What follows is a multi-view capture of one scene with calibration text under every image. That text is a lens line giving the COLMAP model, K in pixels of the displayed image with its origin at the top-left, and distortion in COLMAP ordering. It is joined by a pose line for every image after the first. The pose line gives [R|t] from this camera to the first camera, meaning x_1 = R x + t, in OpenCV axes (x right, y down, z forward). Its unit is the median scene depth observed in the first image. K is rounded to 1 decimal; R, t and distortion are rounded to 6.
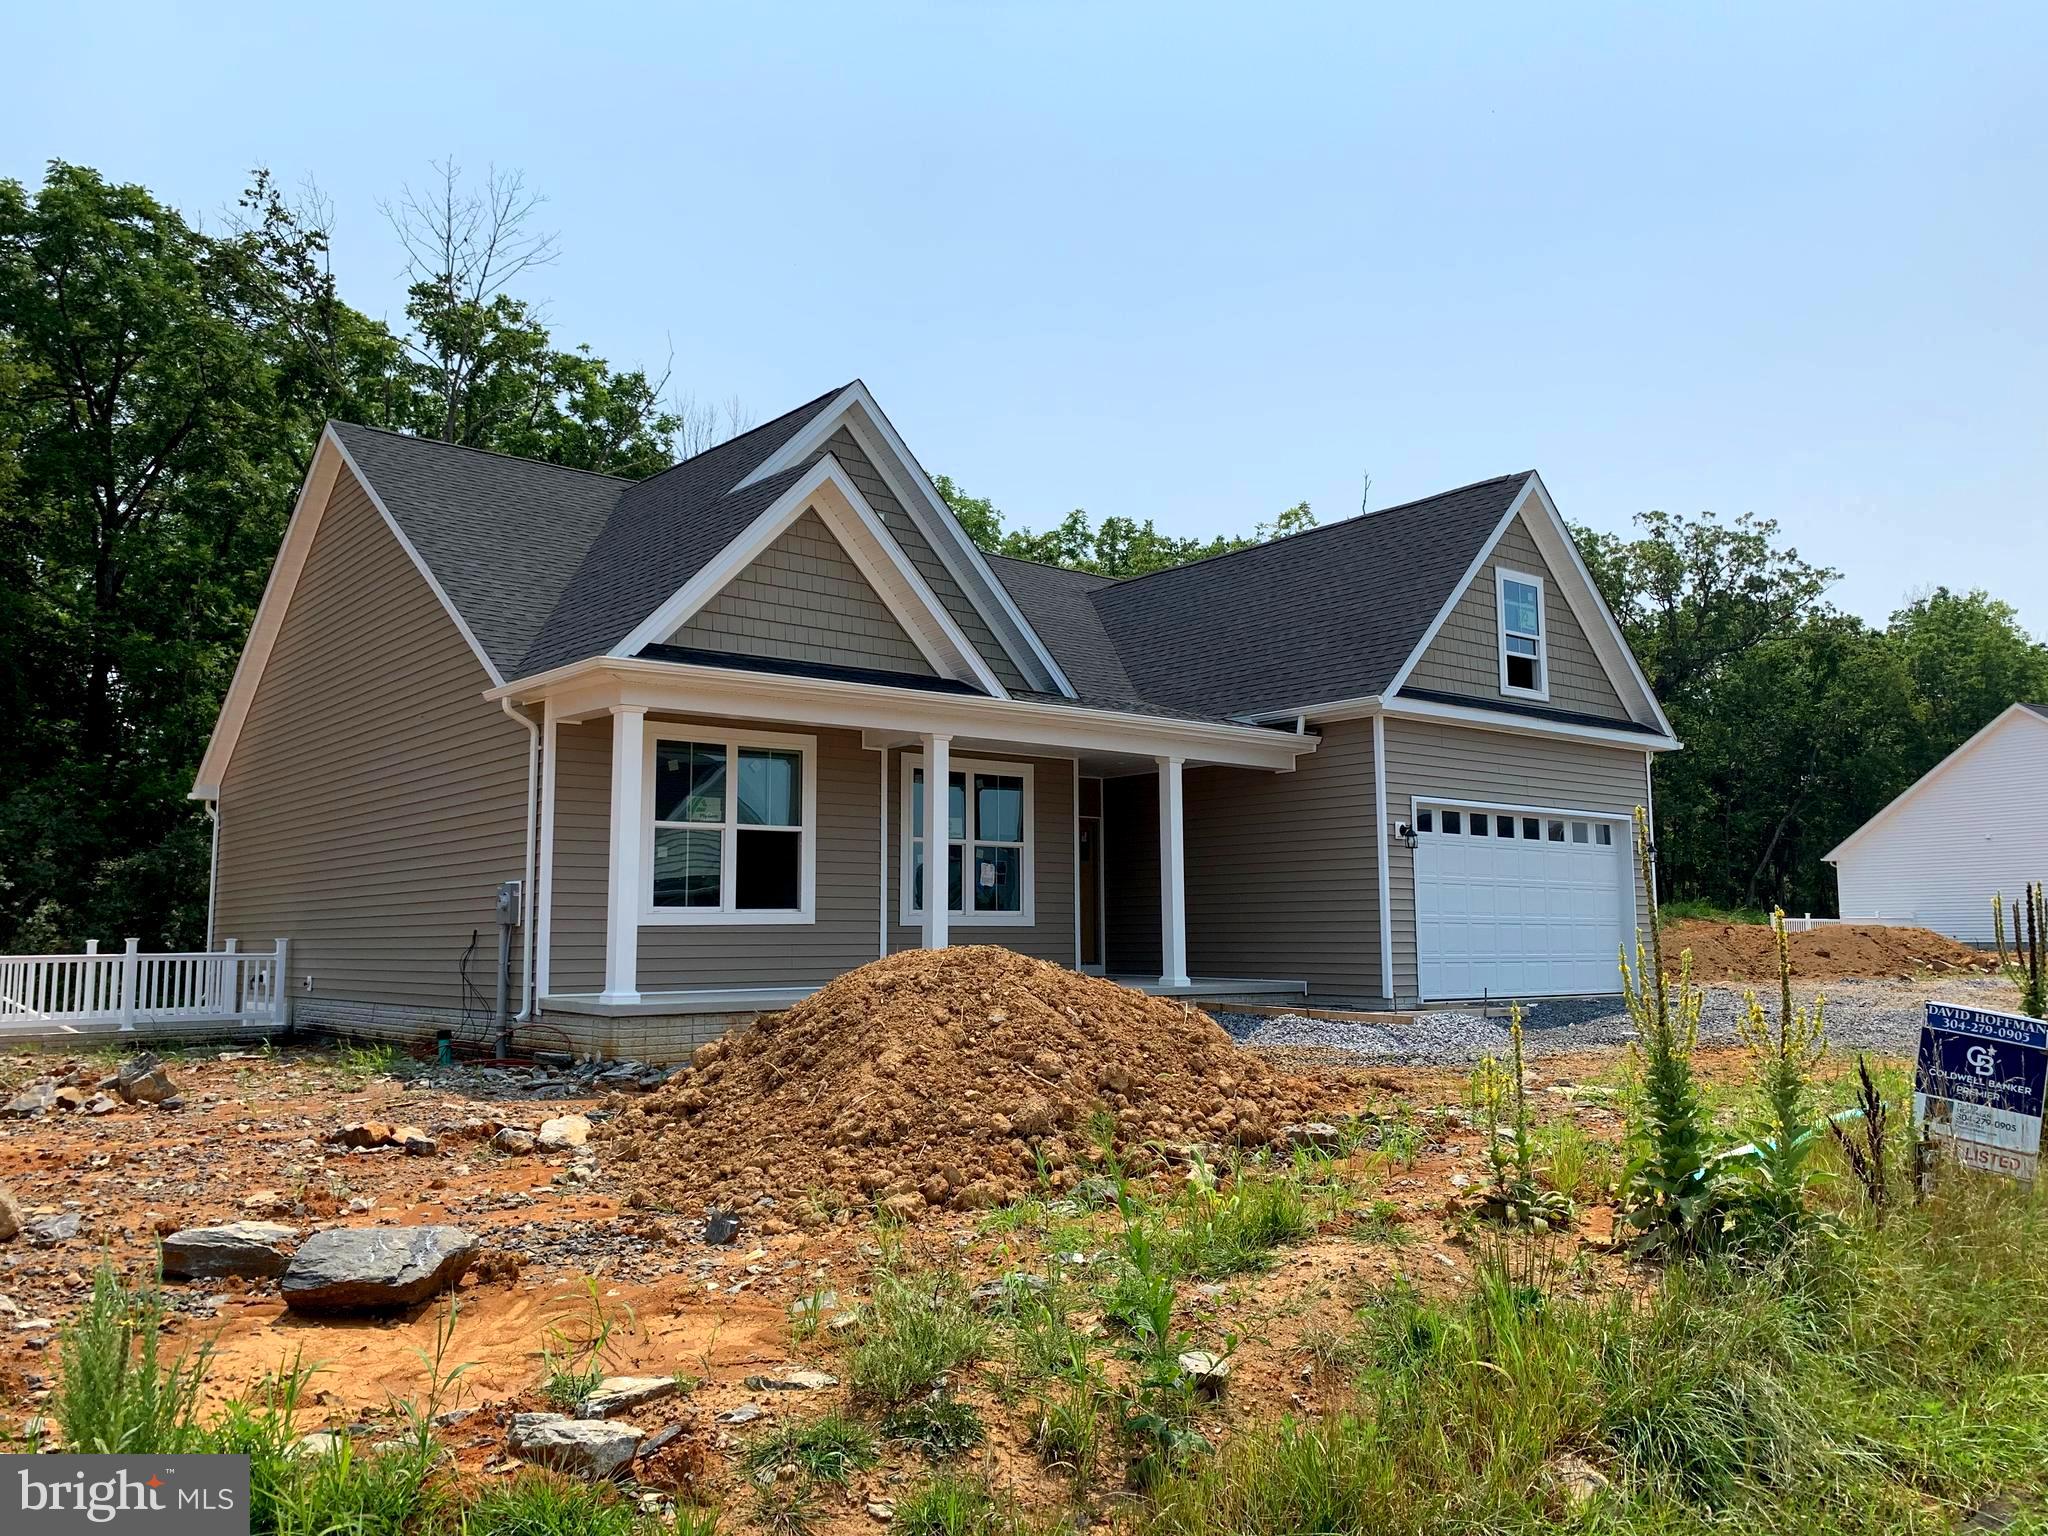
lens RADIAL K [[1563.4, 0, 1062.5], [0, 1563.4, 769.1], [0, 0, 1]] dist [0.027061, -0.033172]
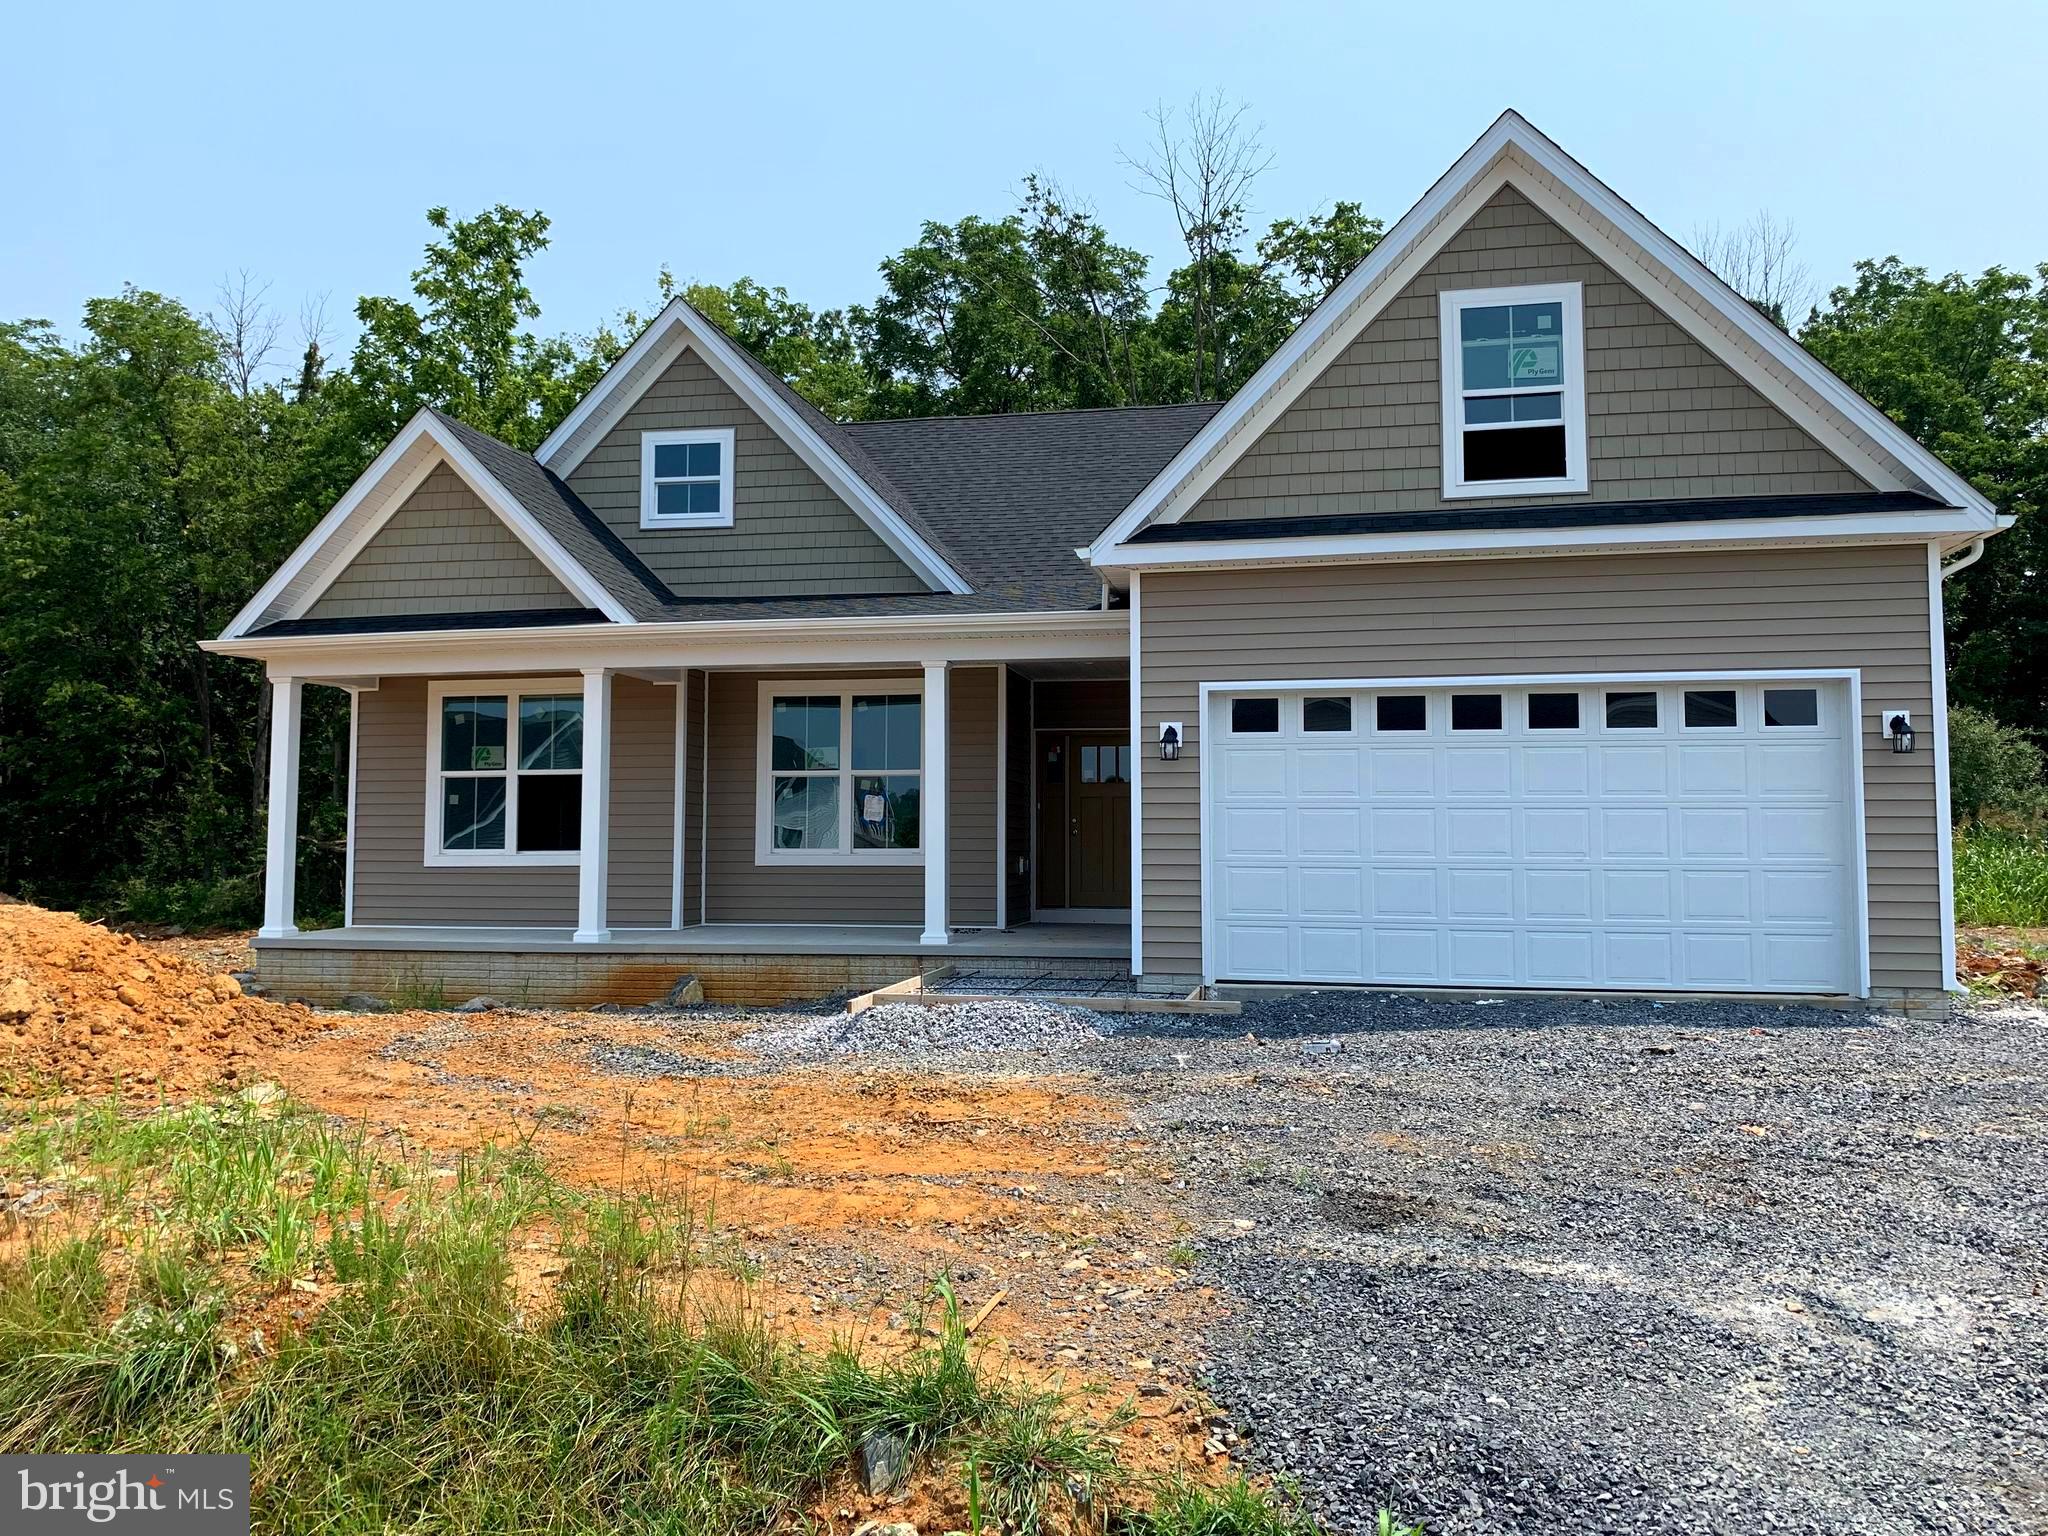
lens RADIAL K [[1563.4, 0, 1027.8], [0, 1563.4, 766.5], [0, 0, 1]] dist [0.027061, -0.033172]
pose [[0.628642, -0.036539, -0.776836, 0.719287], [0.079988, 0.996636, 0.017852, 0.036160], [0.773571, -0.073360, 0.629450, 0.528565]]
